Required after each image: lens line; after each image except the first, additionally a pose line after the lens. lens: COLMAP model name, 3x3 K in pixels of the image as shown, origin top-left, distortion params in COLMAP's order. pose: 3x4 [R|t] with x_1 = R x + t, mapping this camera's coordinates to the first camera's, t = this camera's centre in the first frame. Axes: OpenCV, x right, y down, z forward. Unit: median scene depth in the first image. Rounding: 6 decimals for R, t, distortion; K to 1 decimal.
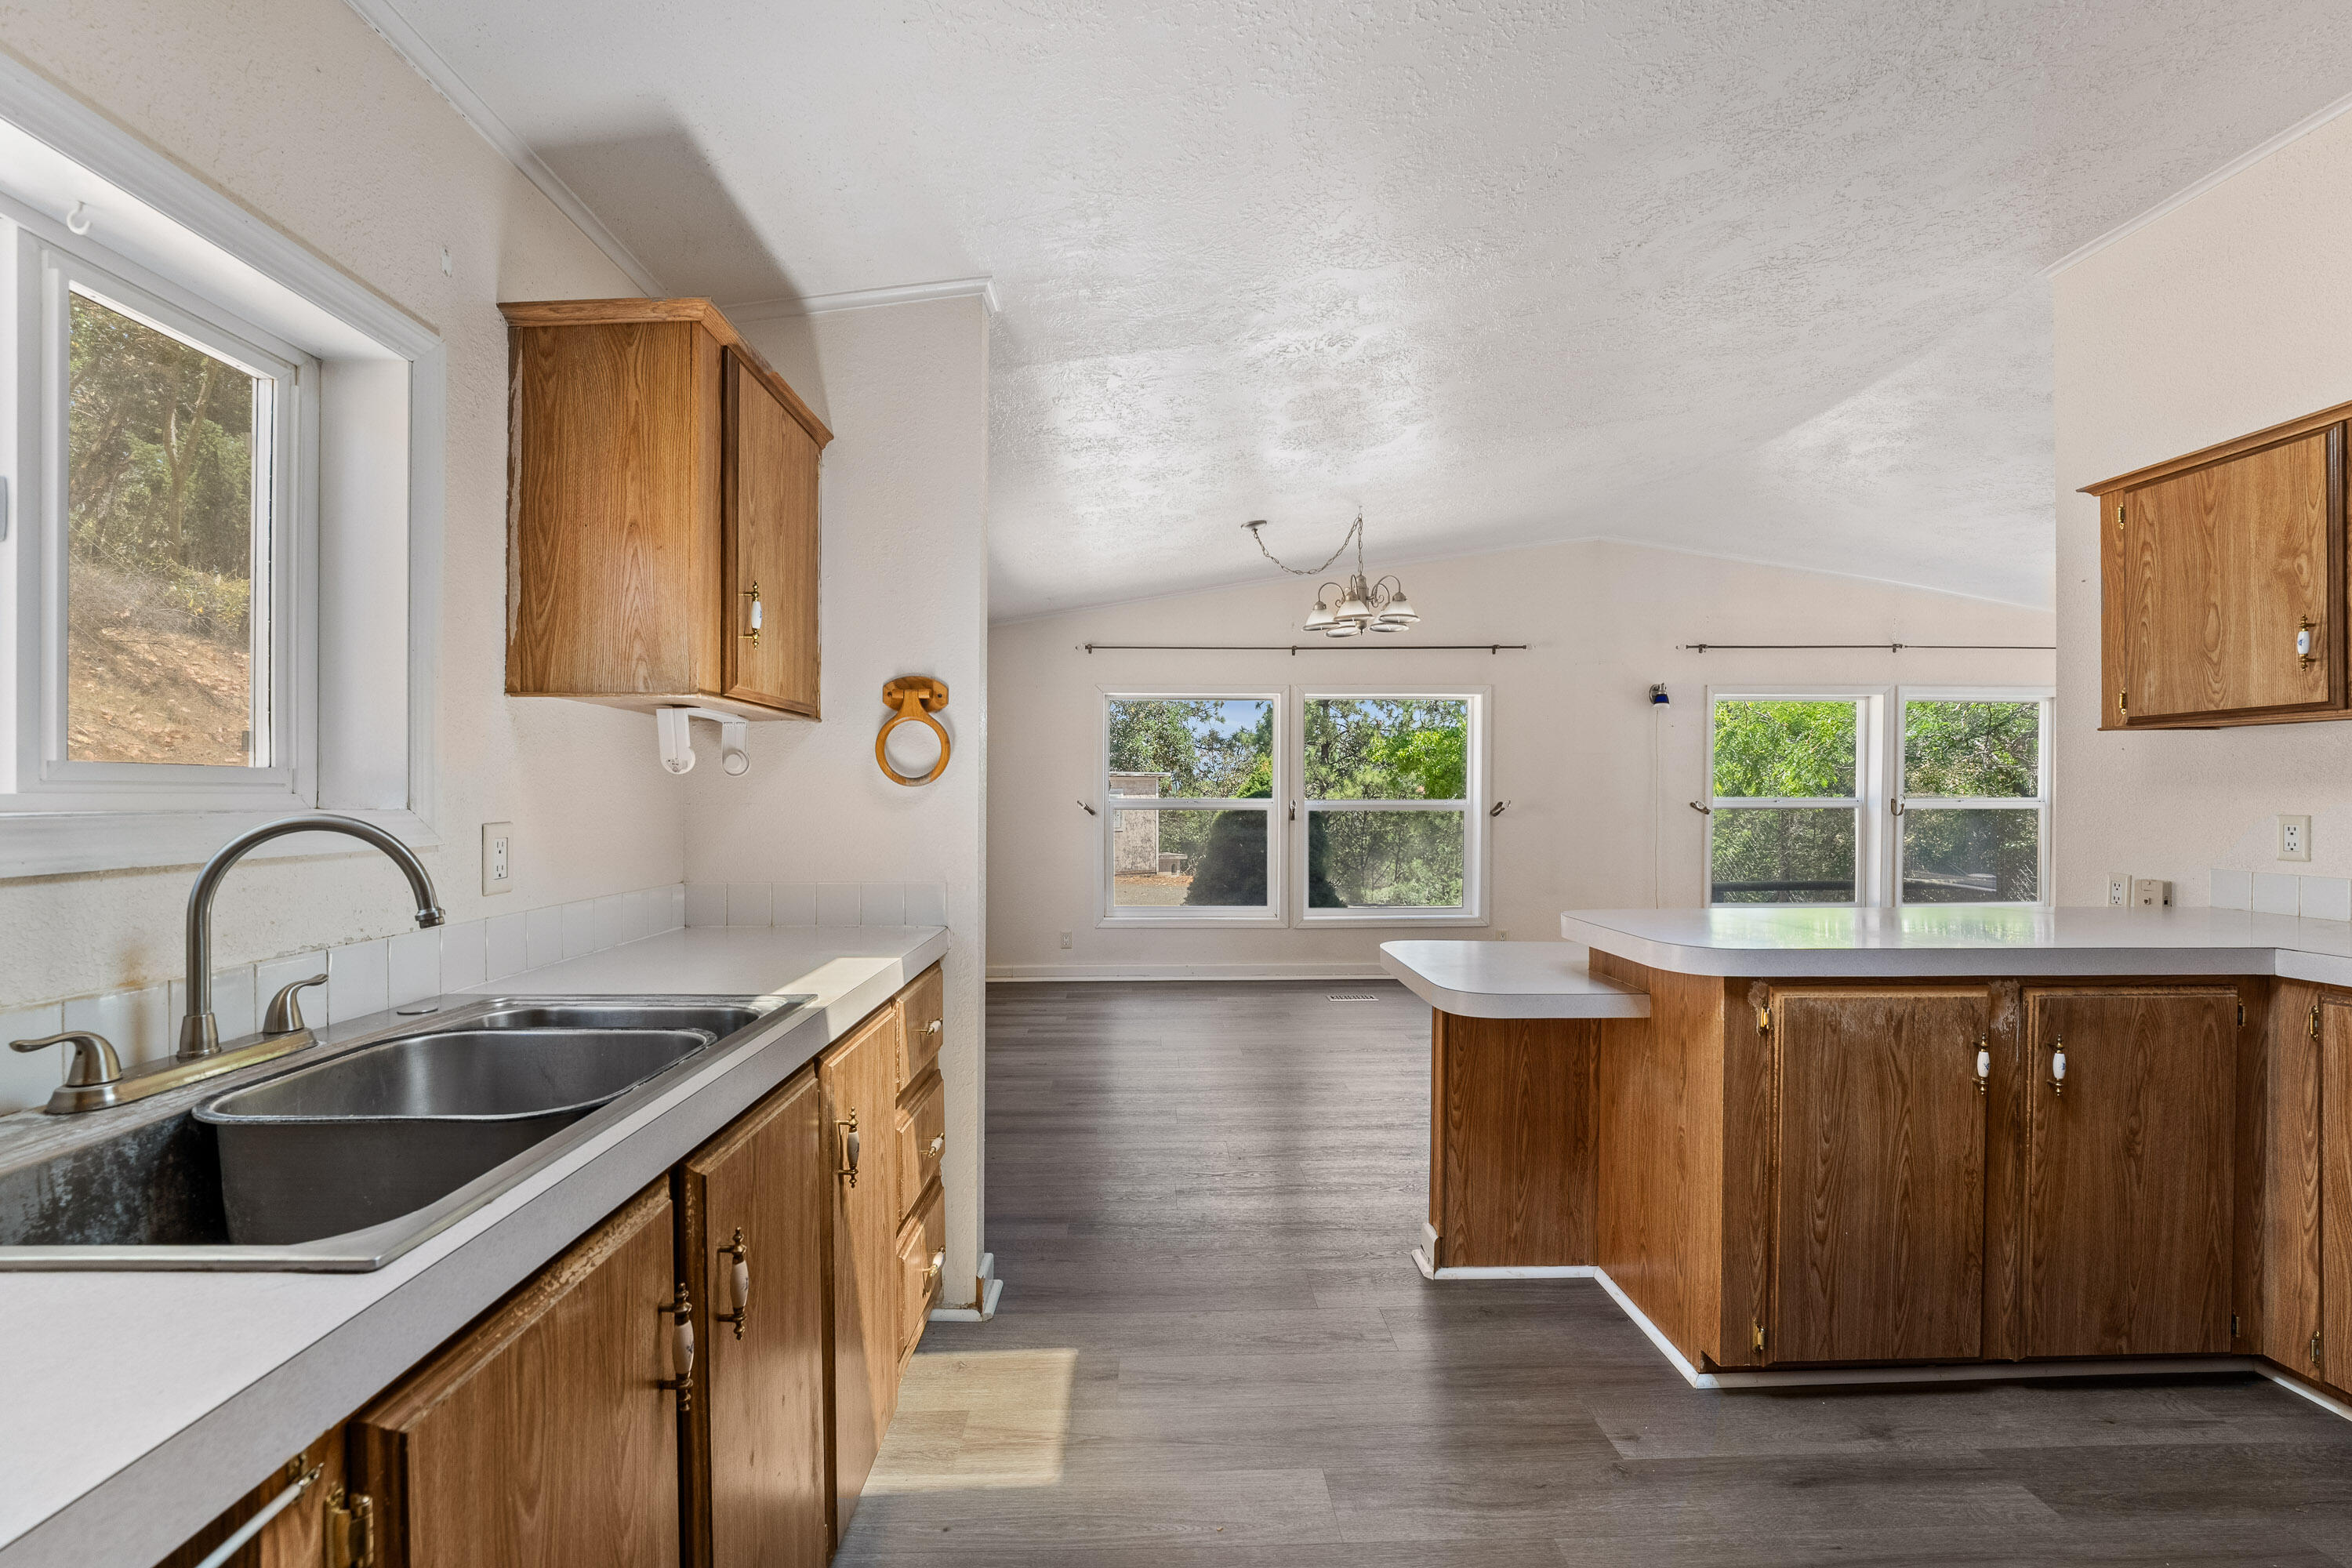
lens RADIAL K [[960.8, 0, 1168.3], [0, 960.8, 797.5], [0, 0, 1]] dist [-0.019855, 0.004868]
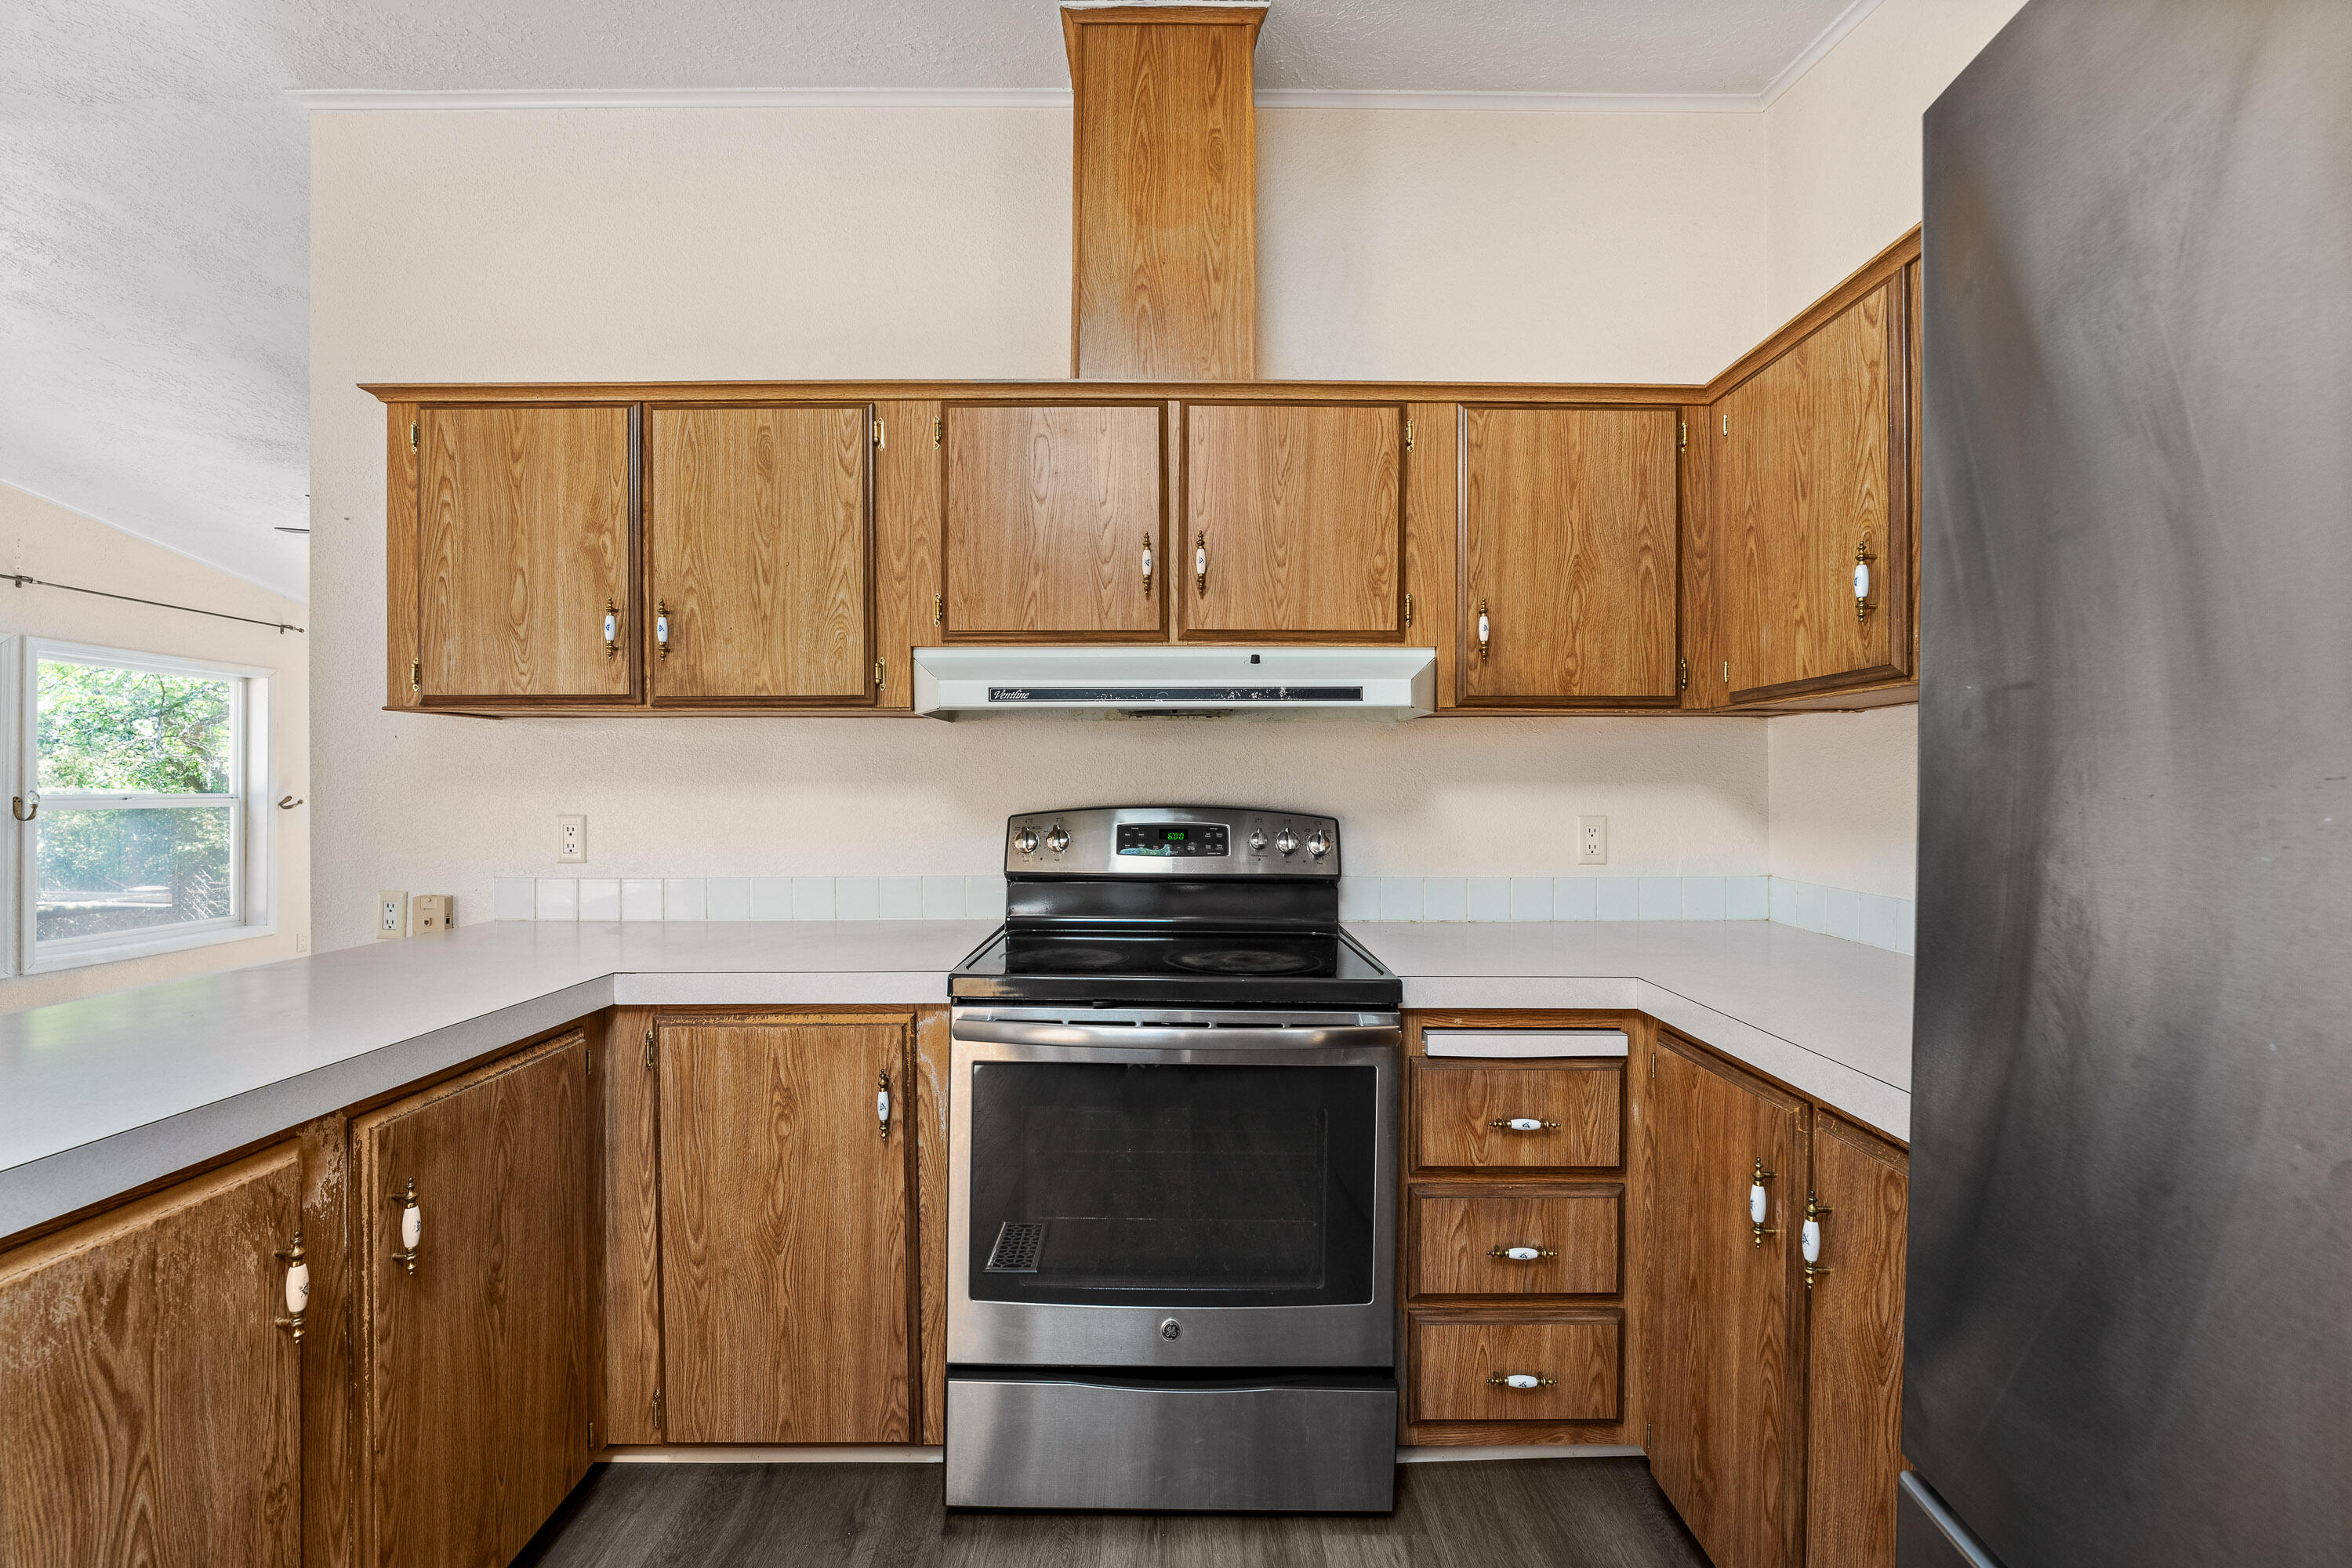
lens RADIAL K [[960.8, 0, 1186.0], [0, 960.8, 792.0], [0, 0, 1]] dist [-0.019855, 0.004868]
pose [[0.020964, -0.004991, 0.999768, 0.302388], [0.004205, 0.999979, 0.004904, -0.007815], [-0.999771, 0.004101, 0.020985, 0.441791]]
